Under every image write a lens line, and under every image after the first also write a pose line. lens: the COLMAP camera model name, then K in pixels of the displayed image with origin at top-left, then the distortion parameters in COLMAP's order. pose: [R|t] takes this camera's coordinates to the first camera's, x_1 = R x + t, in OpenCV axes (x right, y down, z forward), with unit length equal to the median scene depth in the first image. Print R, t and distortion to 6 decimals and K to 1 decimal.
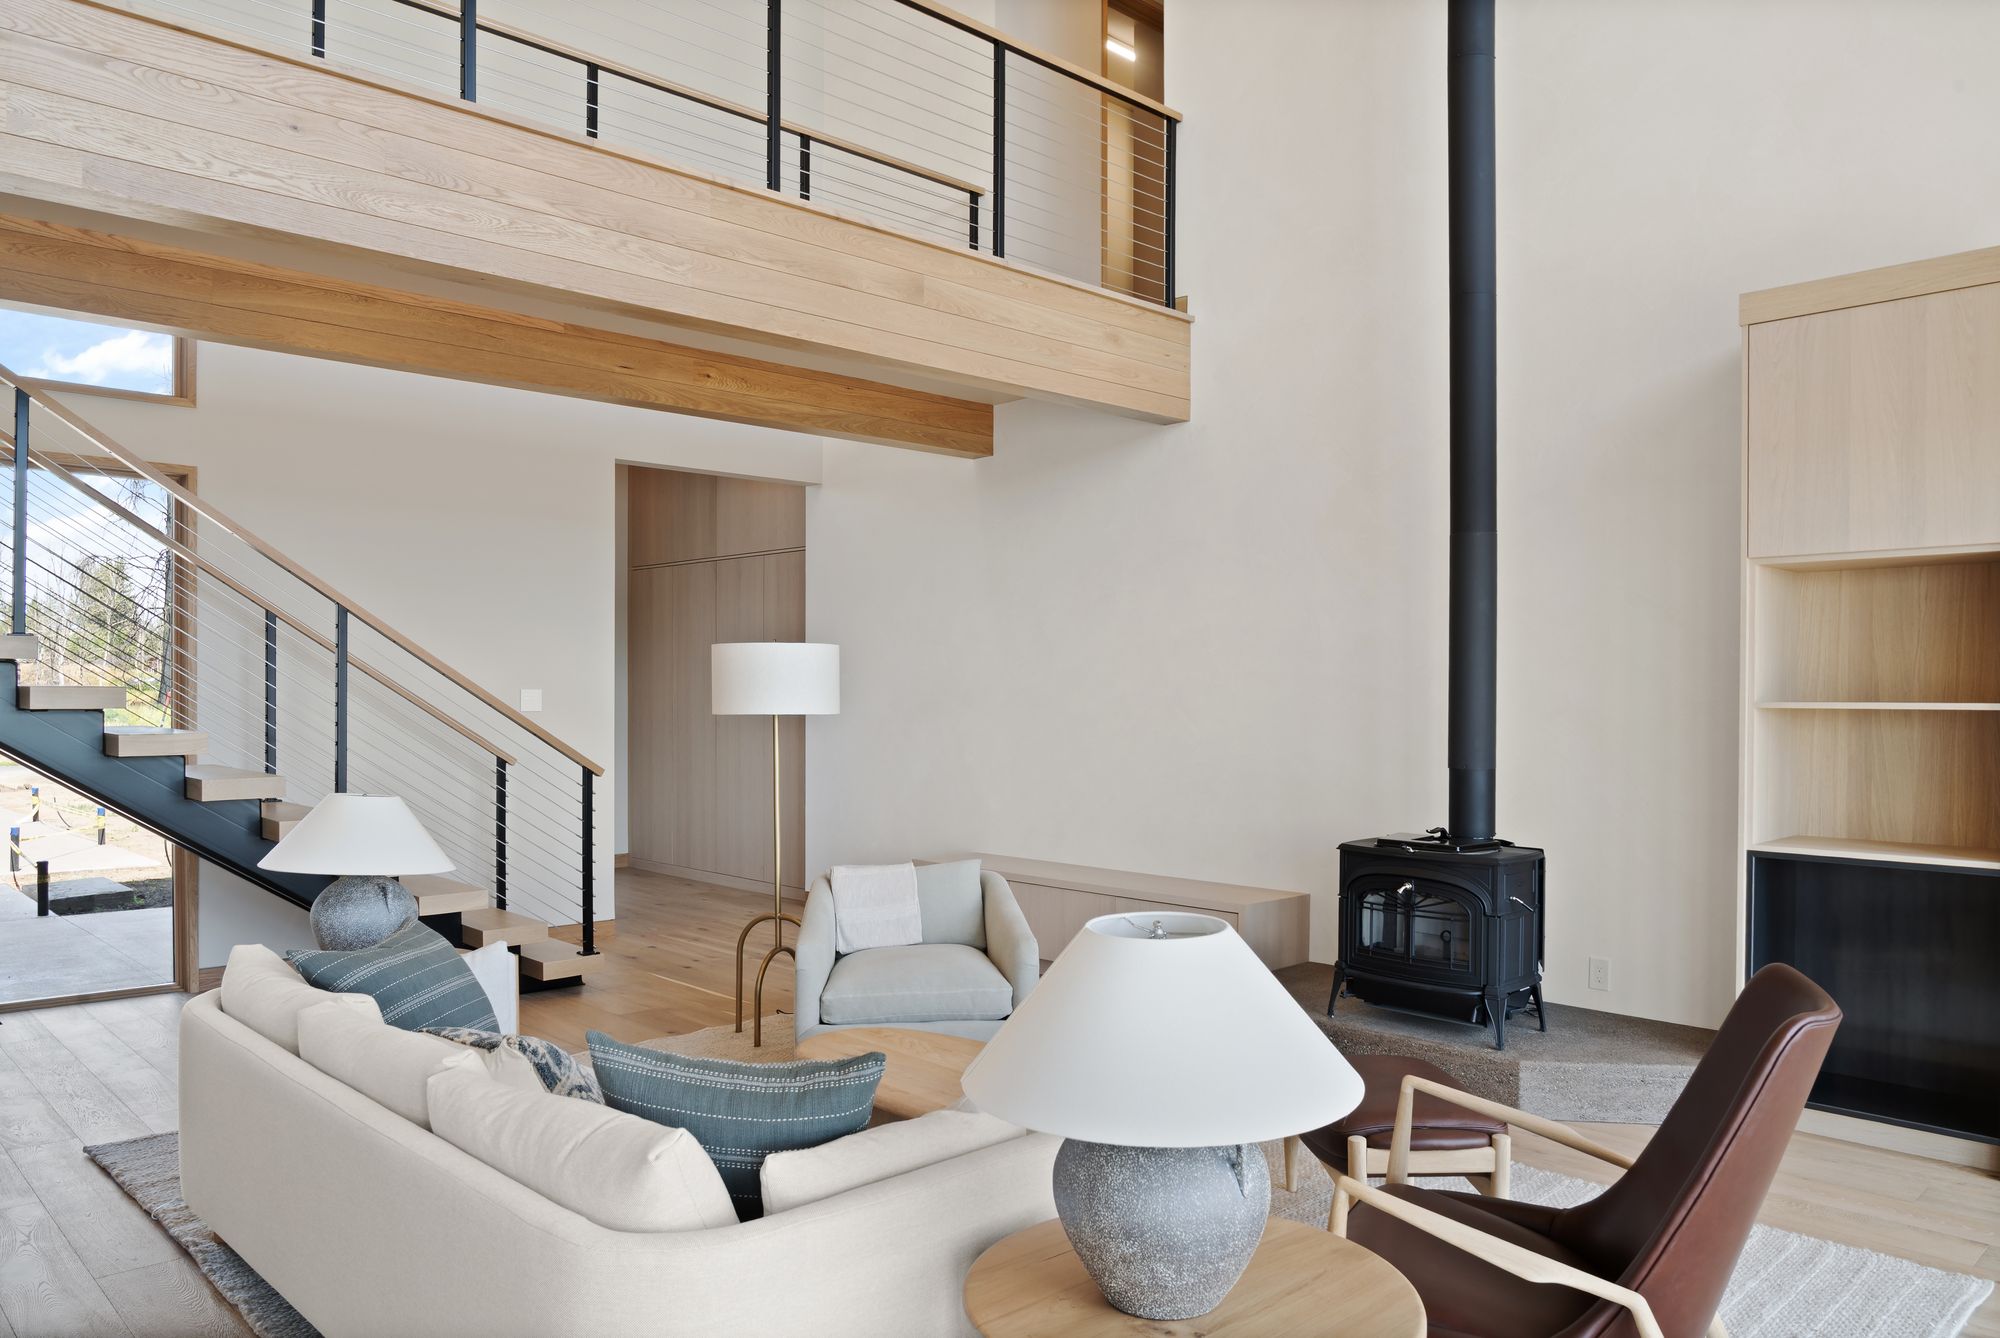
lens RADIAL K [[1412.5, 0, 1000.0], [0, 1412.5, 669.0], [0, 0, 1]] dist [-0.000368, -0.001172]
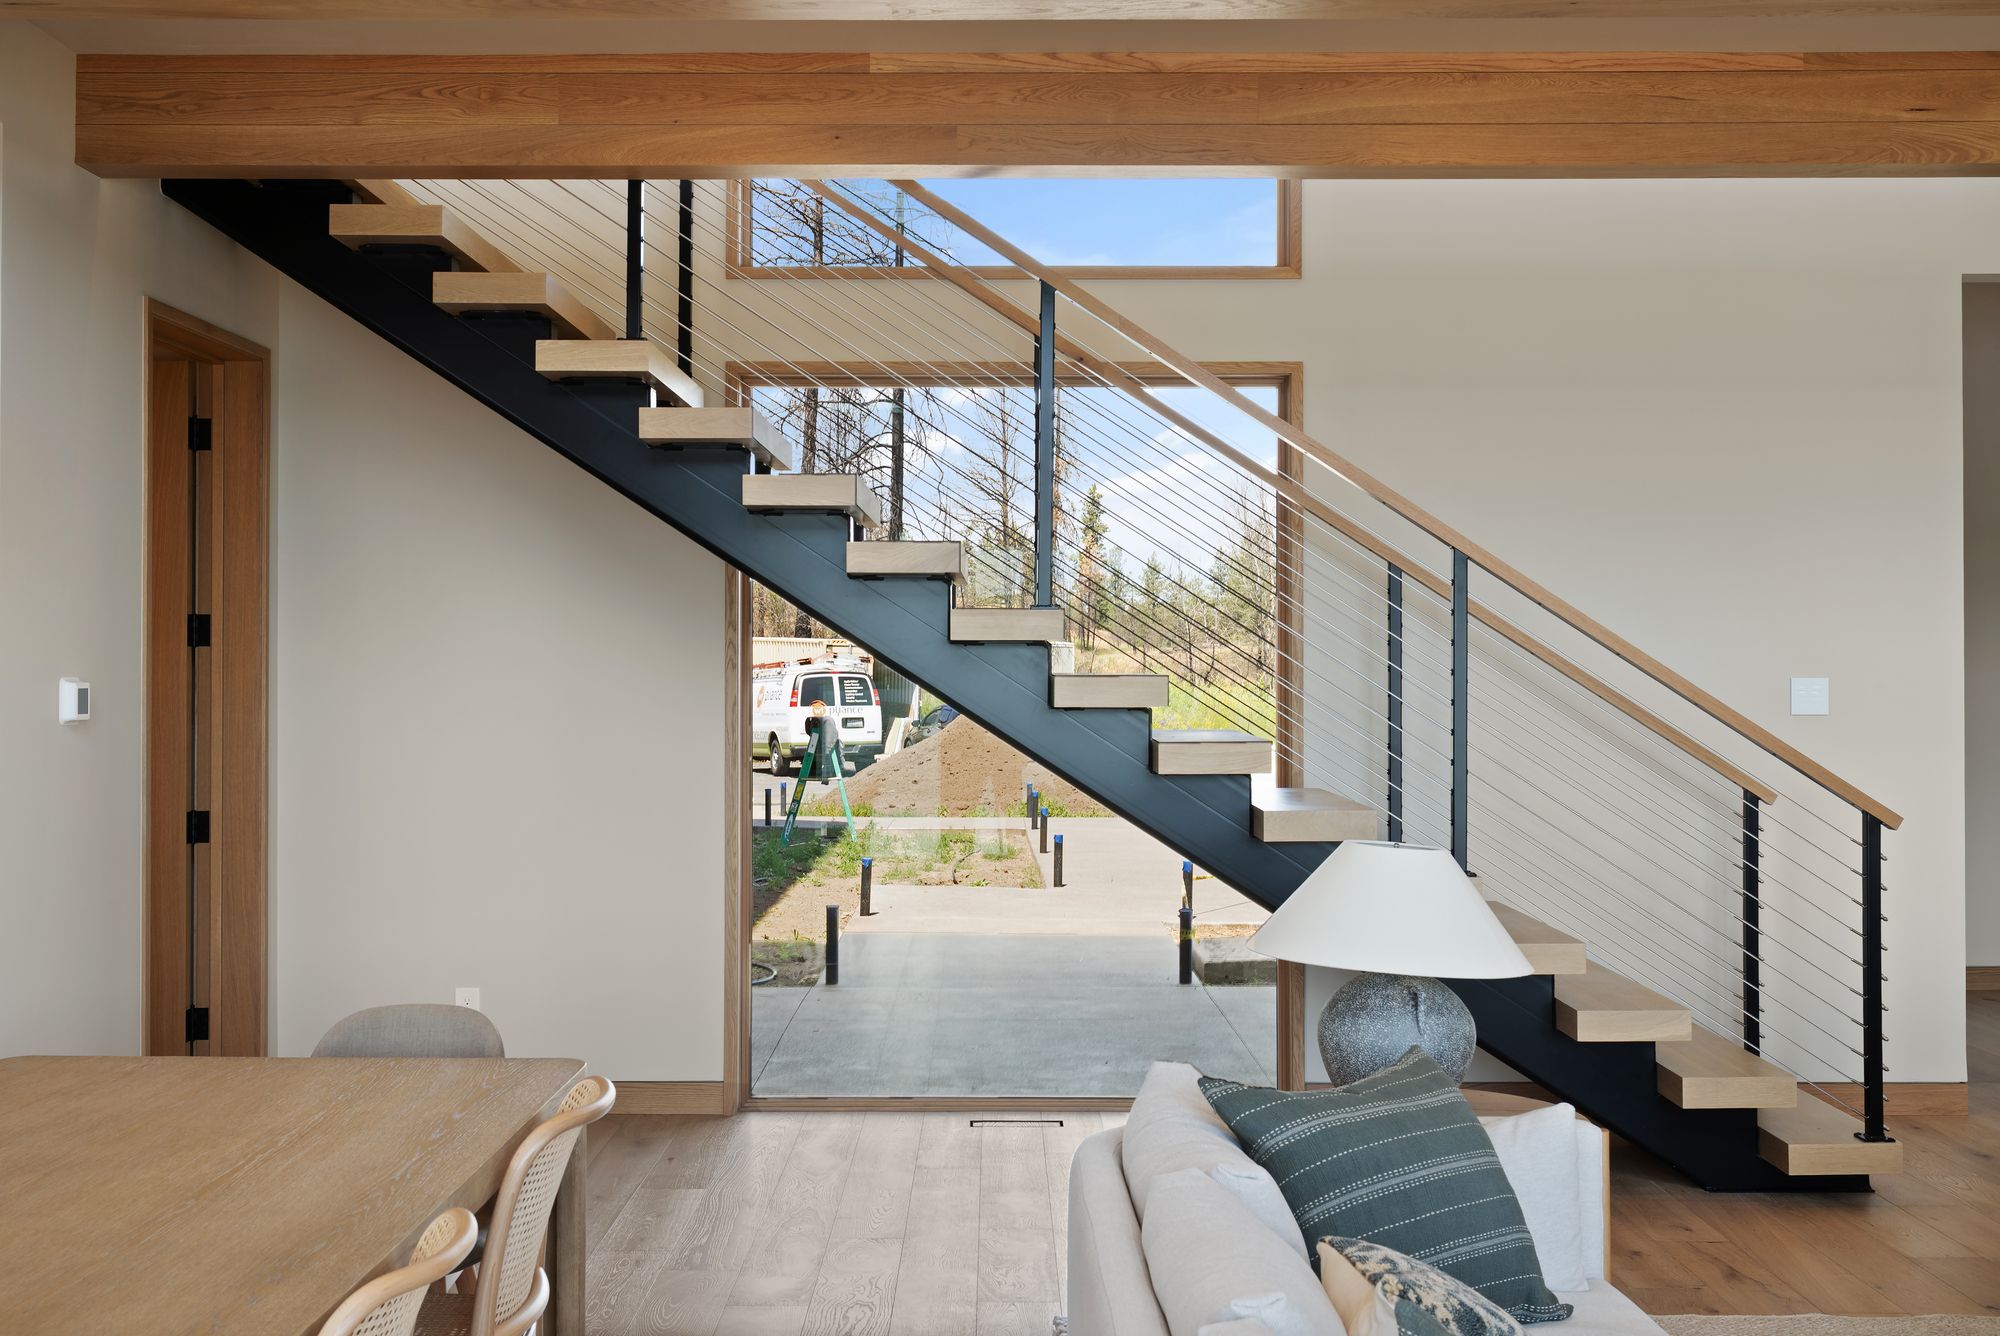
lens RADIAL K [[2210.7, 0, 1004.8], [0, 2210.7, 615.8], [0, 0, 1]] dist [0.011279, 0.010481]
pose [[0.727008, -0.023447, -0.686228, 0.076989], [0.014074, 0.999716, -0.019249, 0.001678], [0.686485, 0.004336, 0.727131, 0.105859]]
